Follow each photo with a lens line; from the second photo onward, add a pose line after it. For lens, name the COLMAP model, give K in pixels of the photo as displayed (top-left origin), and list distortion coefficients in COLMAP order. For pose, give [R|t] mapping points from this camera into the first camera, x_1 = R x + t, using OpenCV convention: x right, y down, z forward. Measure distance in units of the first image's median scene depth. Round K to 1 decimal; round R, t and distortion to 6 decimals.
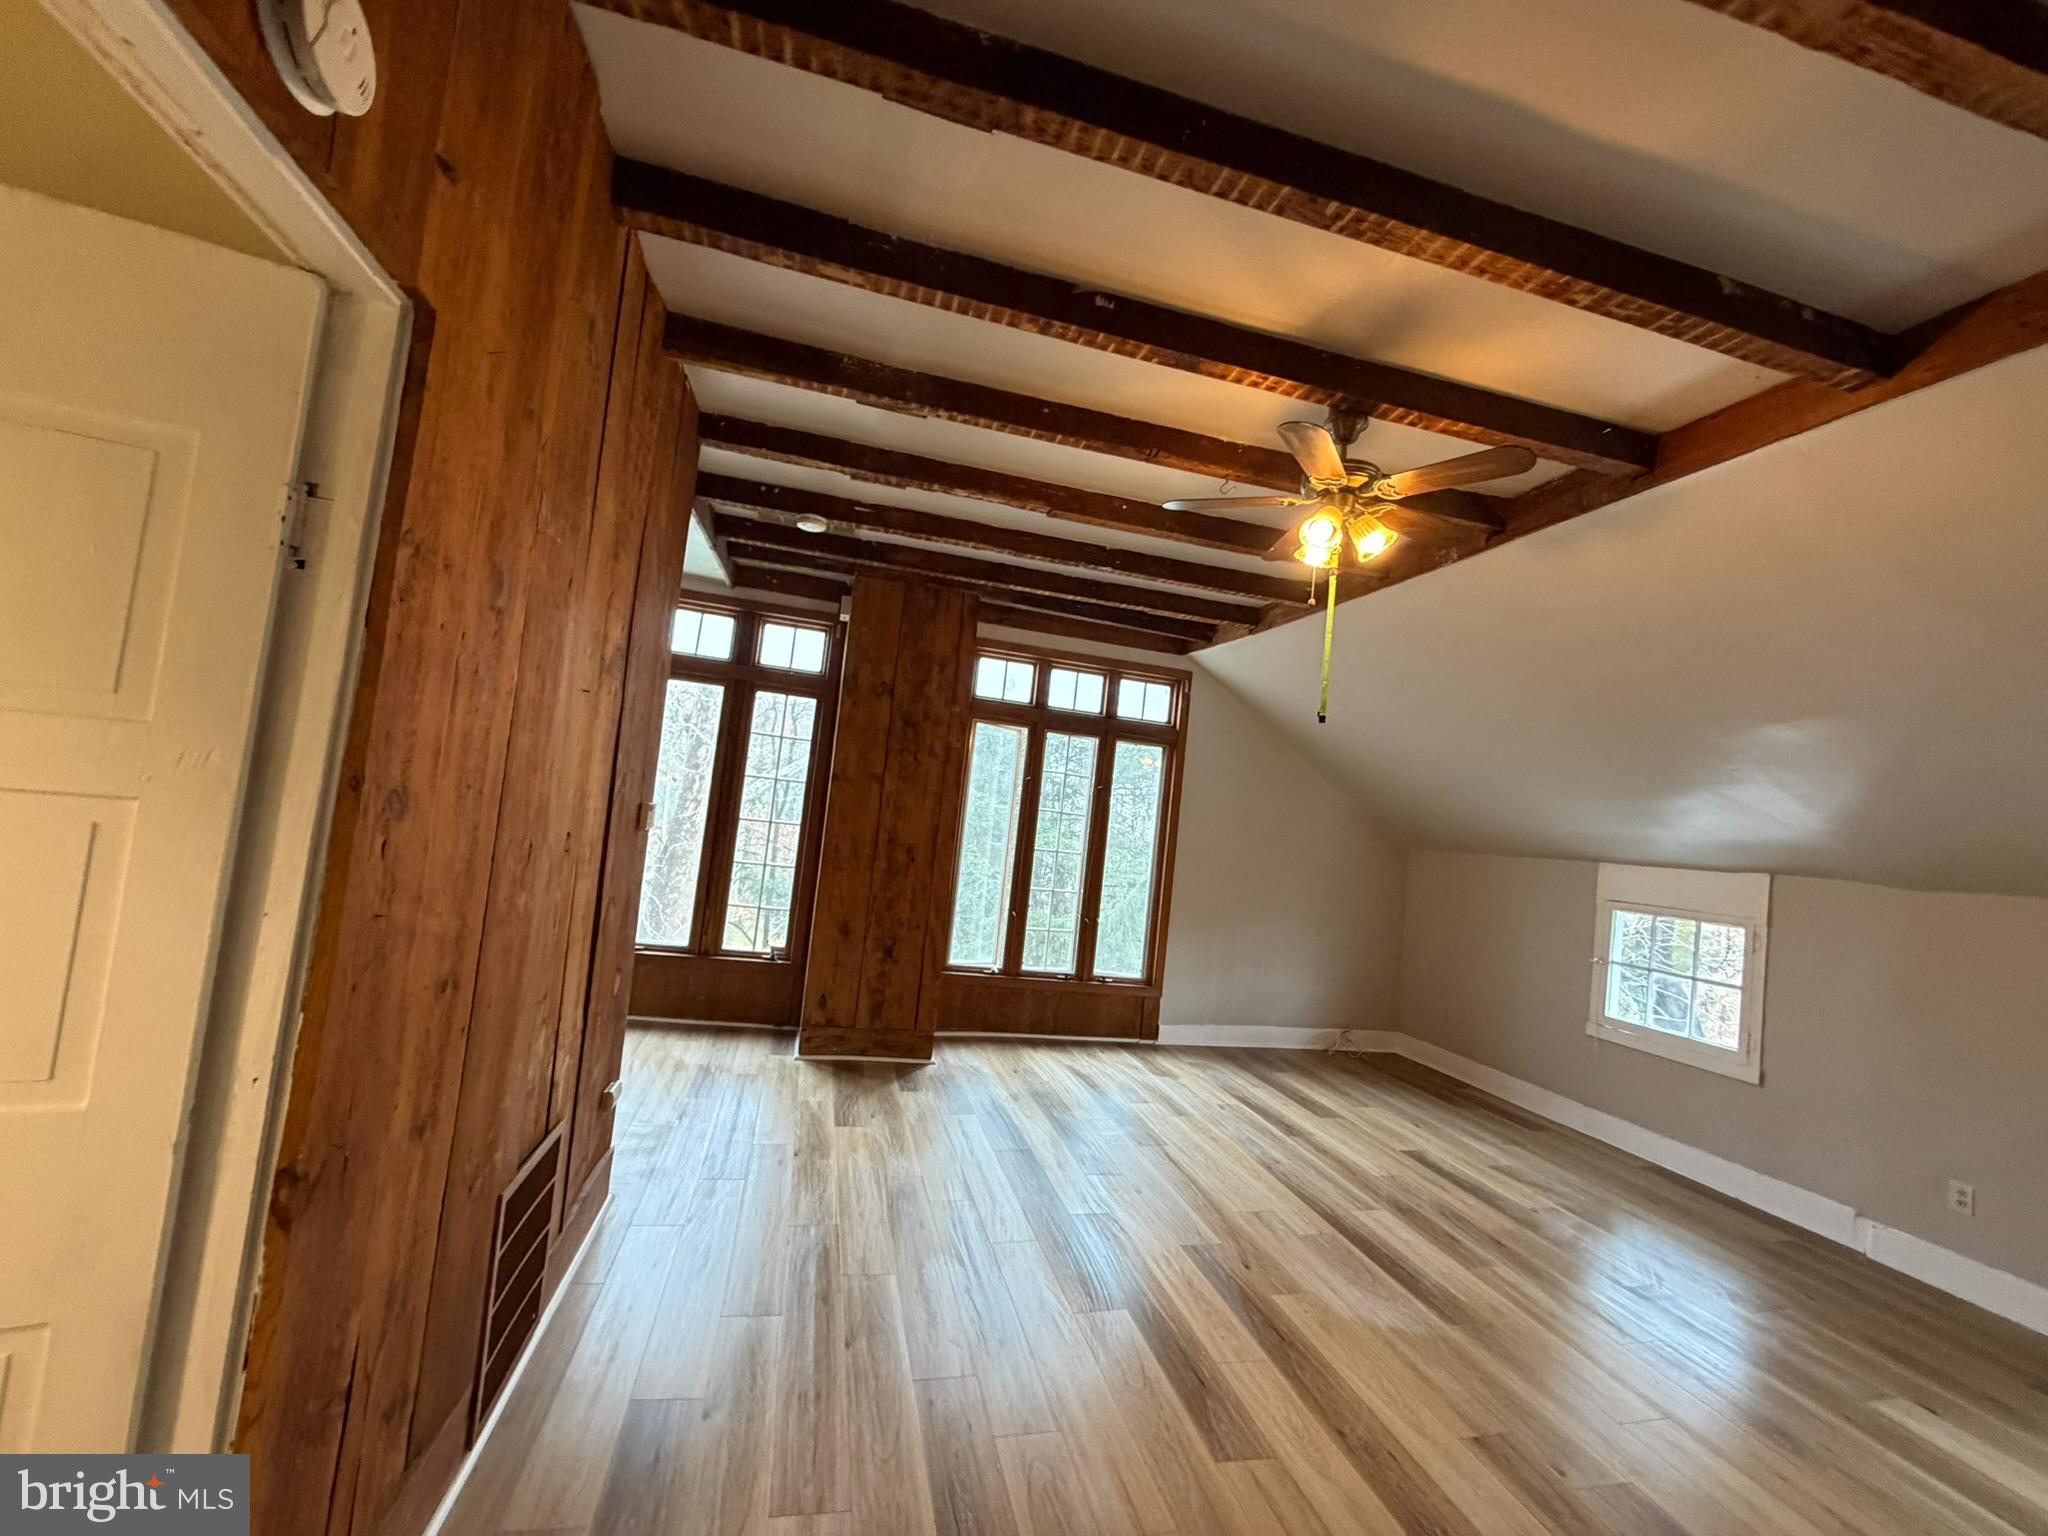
lens RADIAL K [[821.8, 0, 1022.2], [0, 821.8, 769.6], [0, 0, 1]] dist [-0.001889, -0.000101]
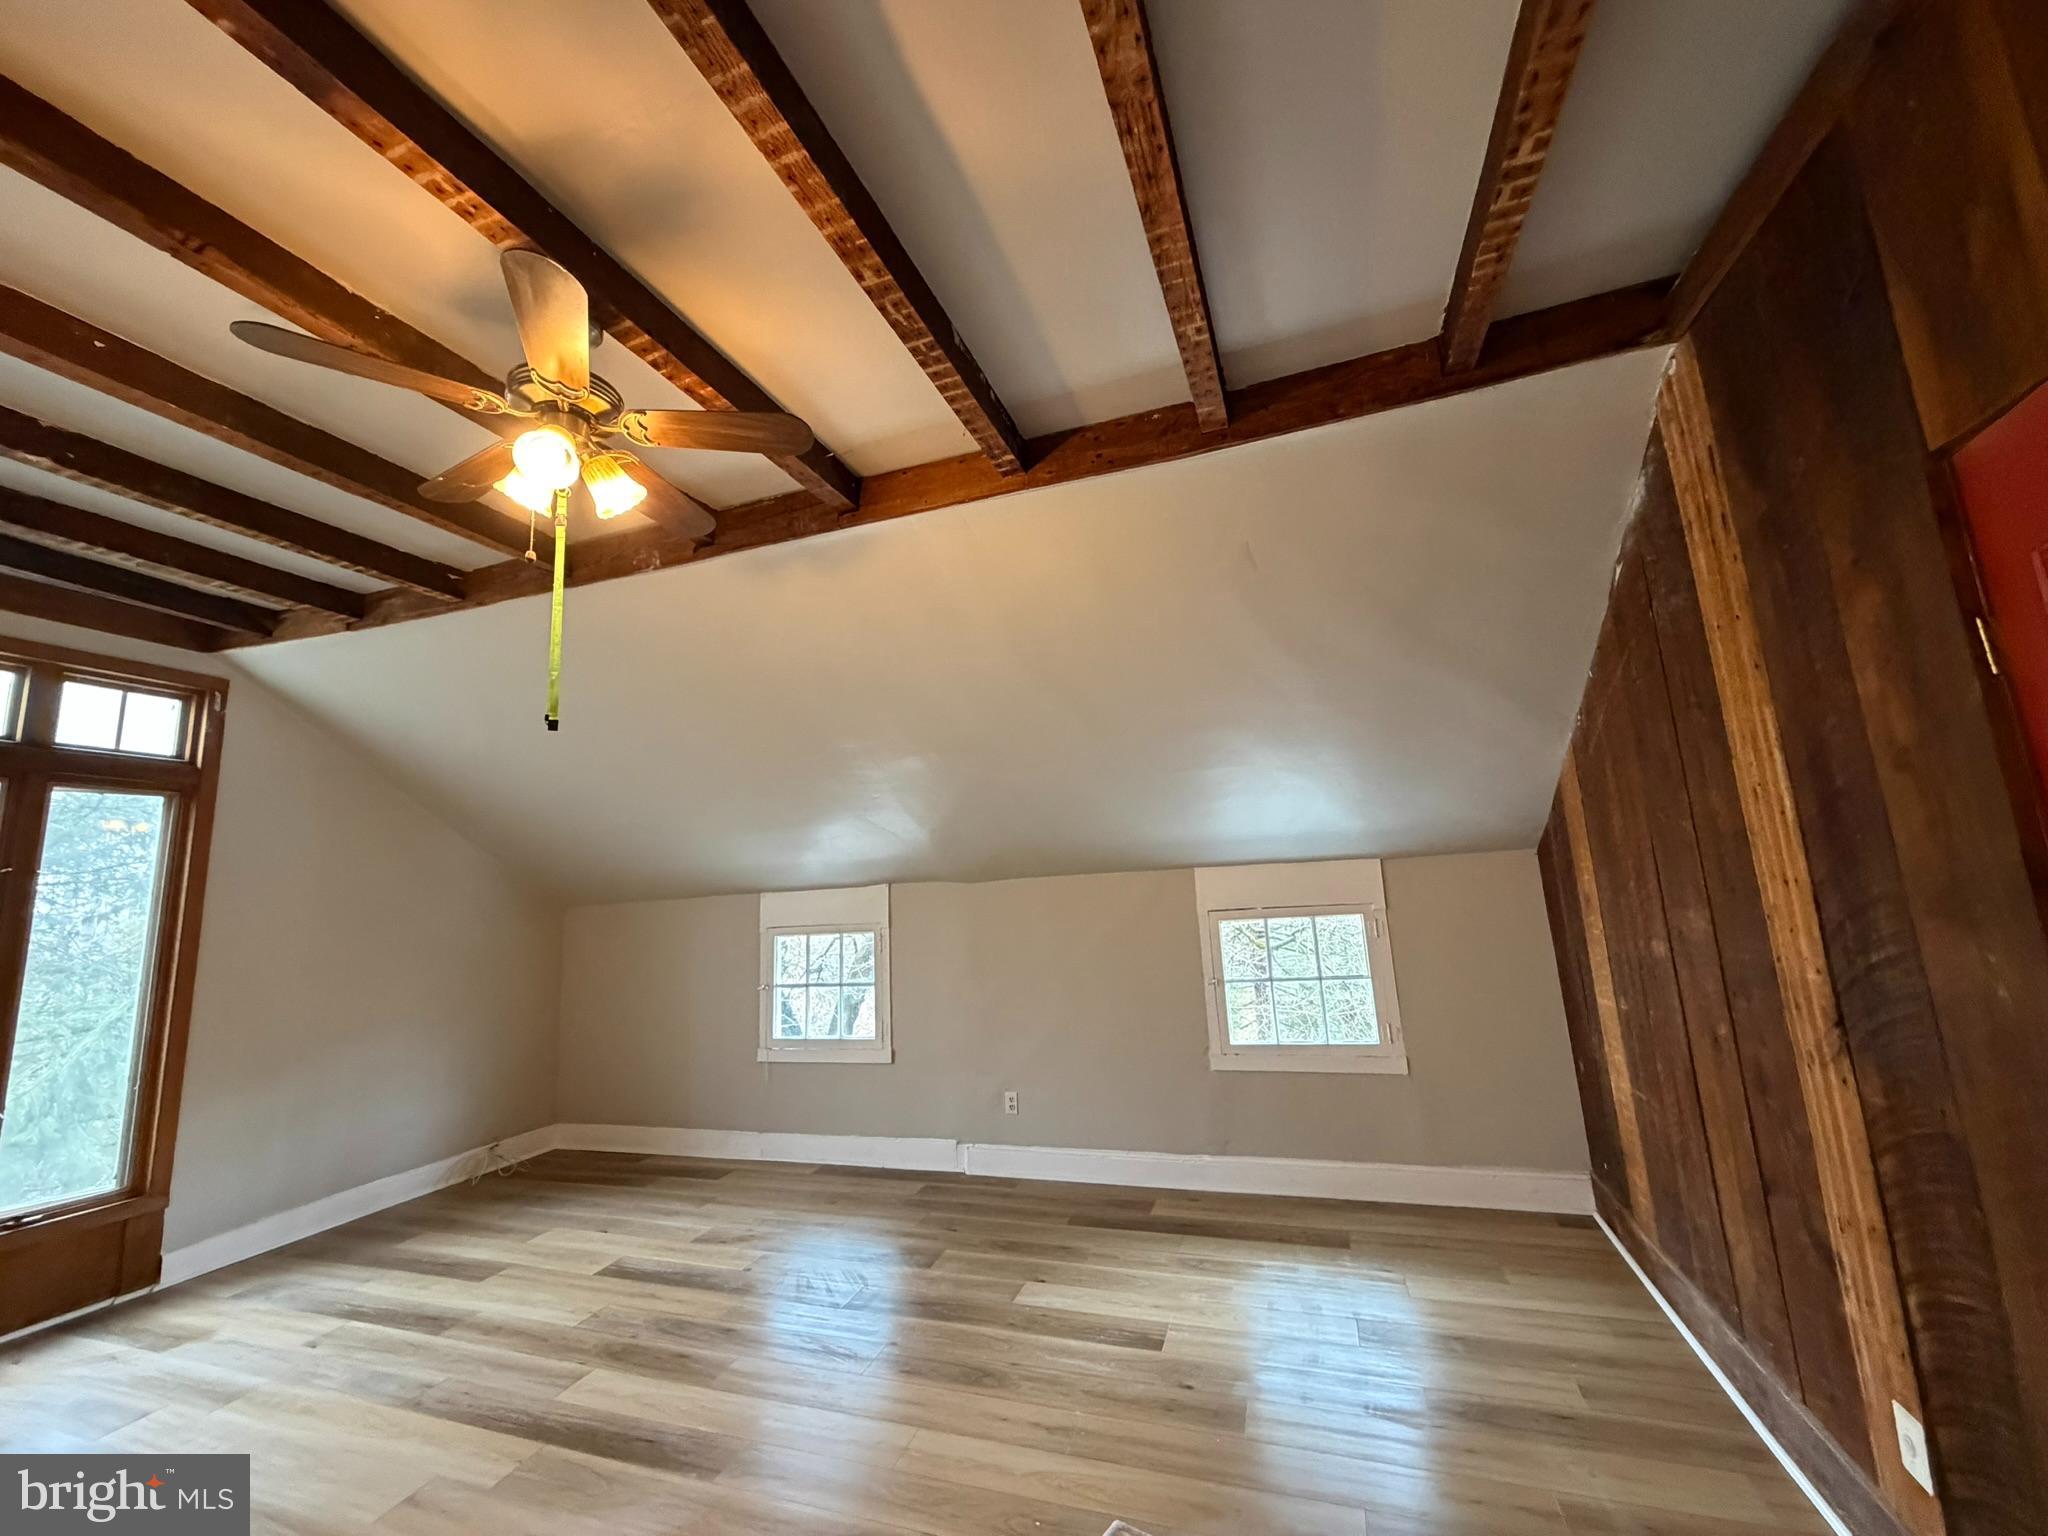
lens RADIAL K [[819.0, 0, 1028.5], [0, 819.0, 764.8], [0, 0, 1]] dist [-0.000647, -0.000239]
pose [[0.537822, 0.006921, 0.843030, -0.000092], [0.051463, 0.997832, -0.041023, 0.011555], [-0.841486, 0.065448, 0.536300, 0.166166]]
